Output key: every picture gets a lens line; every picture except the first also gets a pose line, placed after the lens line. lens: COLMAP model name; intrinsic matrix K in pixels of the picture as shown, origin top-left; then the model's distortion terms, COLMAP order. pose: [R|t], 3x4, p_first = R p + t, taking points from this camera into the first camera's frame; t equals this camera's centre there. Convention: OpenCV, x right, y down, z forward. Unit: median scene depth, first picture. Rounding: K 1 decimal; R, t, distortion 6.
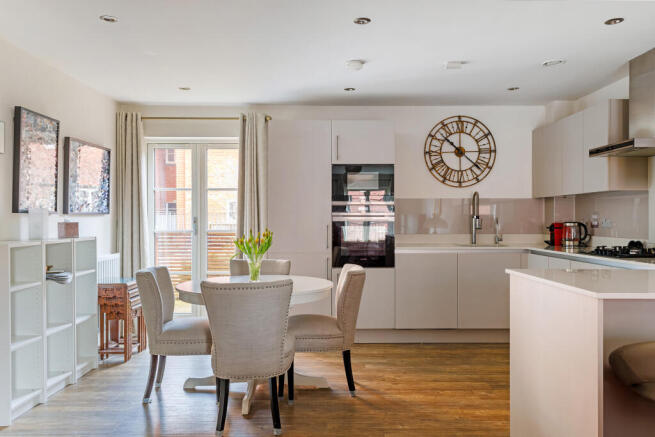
lens RADIAL K [[554.2, 0, 326.3], [0, 554.2, 218.3], [0, 0, 1]] dist [-0.016817, -0.006487]
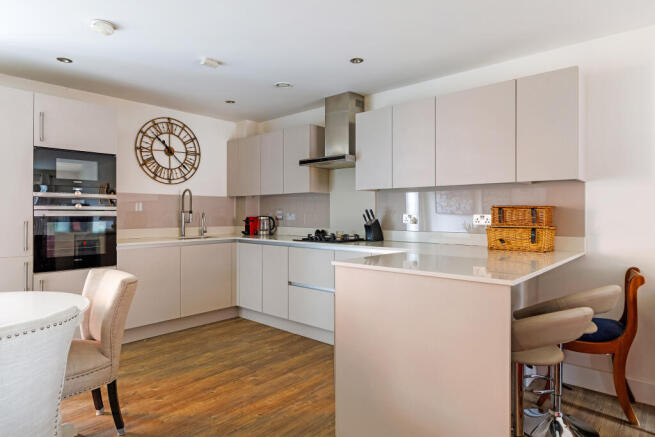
lens RADIAL K [[384.9, 0, 334.3], [0, 384.9, 210.7], [0, 0, 1]] dist [0.000634, -0.004840]
pose [[0.652185, 0.006754, 0.758030, -0.129056], [-0.001360, 0.999969, -0.007739, 0.000929], [-0.758058, 0.004016, 0.652174, 0.298054]]
